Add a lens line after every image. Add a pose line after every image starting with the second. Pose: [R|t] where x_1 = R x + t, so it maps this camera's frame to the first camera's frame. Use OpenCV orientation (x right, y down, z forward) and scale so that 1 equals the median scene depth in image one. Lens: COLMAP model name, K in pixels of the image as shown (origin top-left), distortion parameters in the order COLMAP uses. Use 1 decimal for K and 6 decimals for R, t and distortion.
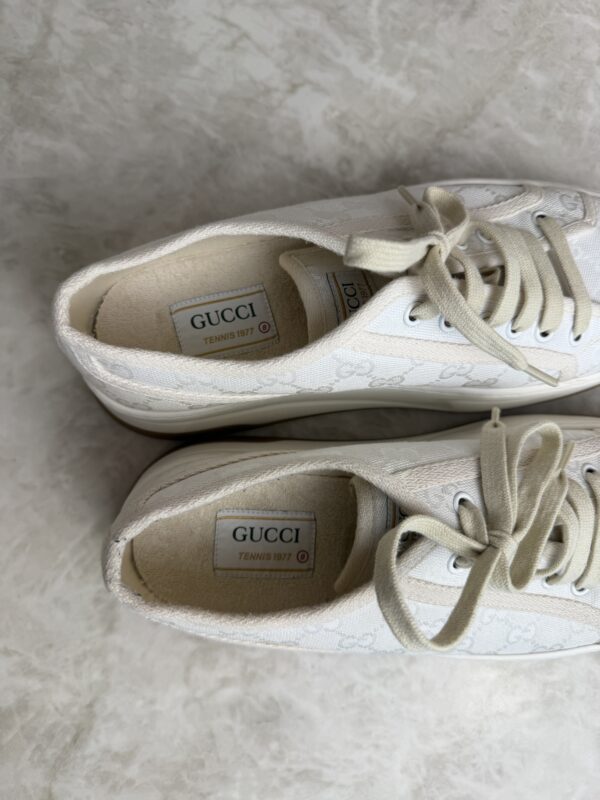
lens RADIAL K [[593.0, 0, 306.2], [0, 593.0, 401.6], [0, 0, 1]] dist [-0.037847, 0.004861]
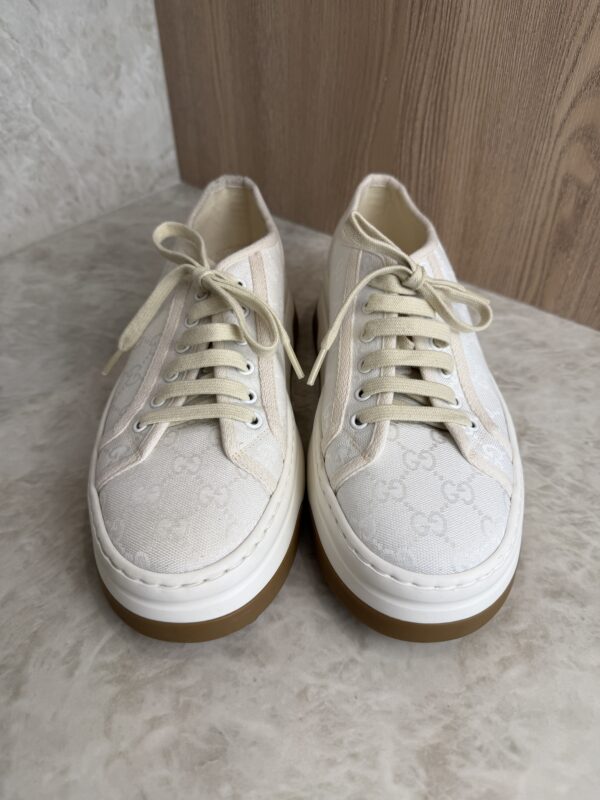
lens RADIAL K [[588.6, 0, 300.0], [0, 588.6, 400.0], [0, 0, 1]] dist [-0.034772, 0.001848]
pose [[0.965537, -0.210482, 0.153085, 0.030923], [0.258756, 0.713084, -0.651580, 0.740799], [0.027983, 0.668737, 0.742973, 0.090164]]
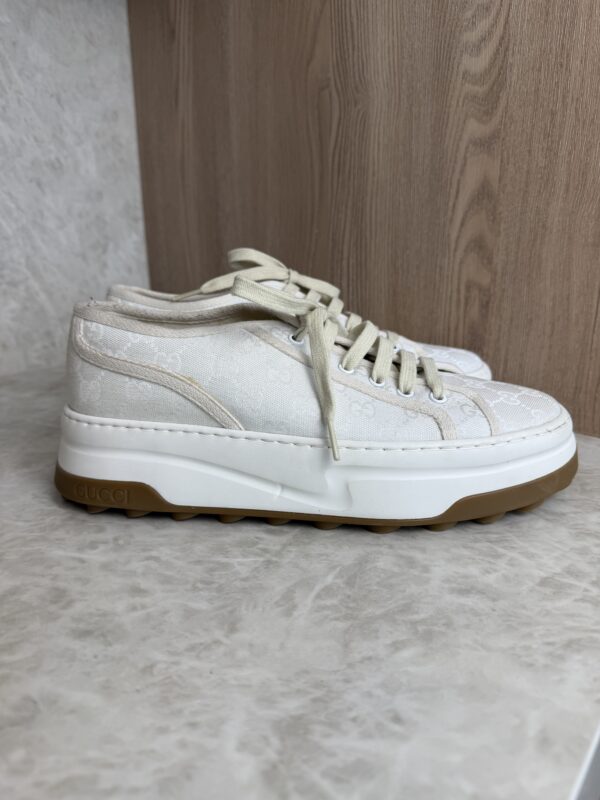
lens RADIAL K [[588.0, 0, 304.4], [0, 588.0, 402.7], [0, 0, 1]] dist [-0.035197, 0.007709]
pose [[0.967169, -0.120314, 0.223848, 0.138501], [0.252897, 0.368906, -0.894400, 1.050368], [0.025030, 0.921647, 0.387221, 0.446410]]
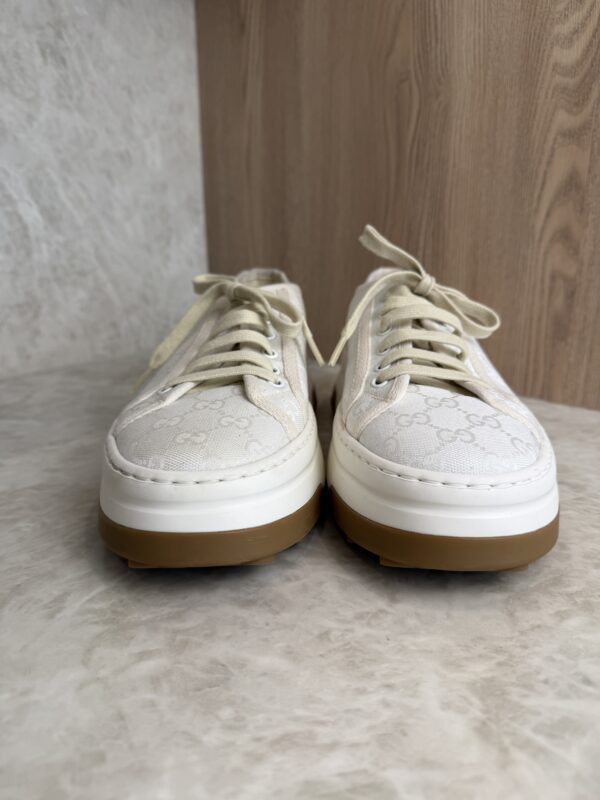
lens RADIAL K [[593.0, 0, 306.2], [0, 593.0, 401.6], [0, 0, 1]] dist [-0.037847, 0.004861]
pose [[0.970299, -0.110981, 0.214947, -0.068943], [0.240937, 0.363855, -0.899755, 1.030171], [0.021646, 0.924820, 0.379788, 0.472696]]
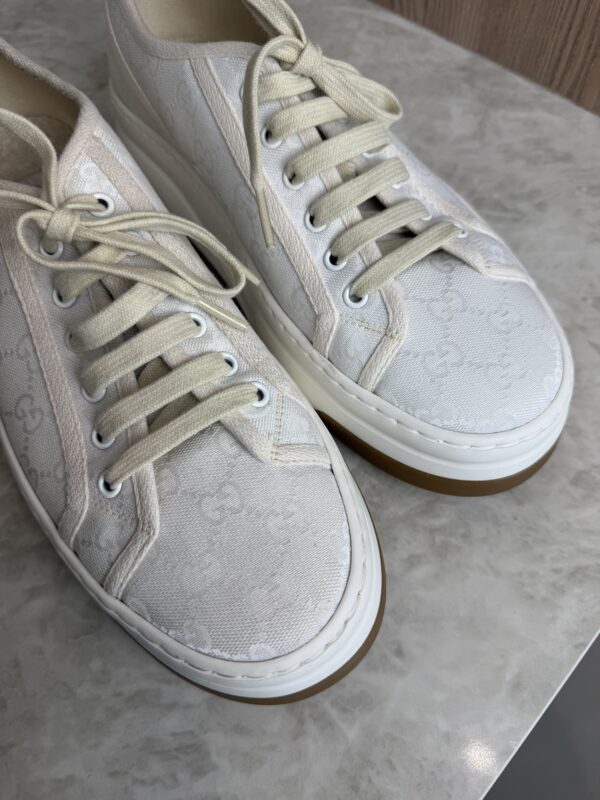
lens RADIAL K [[593.0, 0, 306.2], [0, 593.0, 401.6], [0, 0, 1]] dist [-0.037847, 0.004861]
pose [[0.981506, -0.191174, 0.009973, 0.271503], [0.182100, 0.916316, -0.356657, 0.592897], [0.059045, 0.351877, 0.934182, 0.177829]]
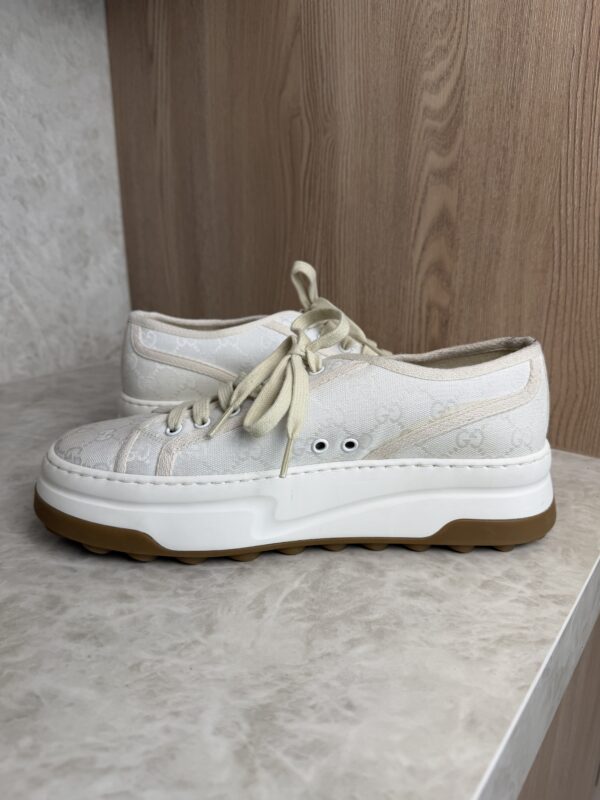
lens RADIAL K [[587.7, 0, 300.0], [0, 587.7, 400.0], [0, 0, 1]] dist [-0.024555, -0.002464]
pose [[0.960141, -0.125446, 0.249785, 0.137746], [0.278944, 0.372866, -0.884964, 1.134177], [0.017879, 0.919366, 0.392996, 0.356158]]
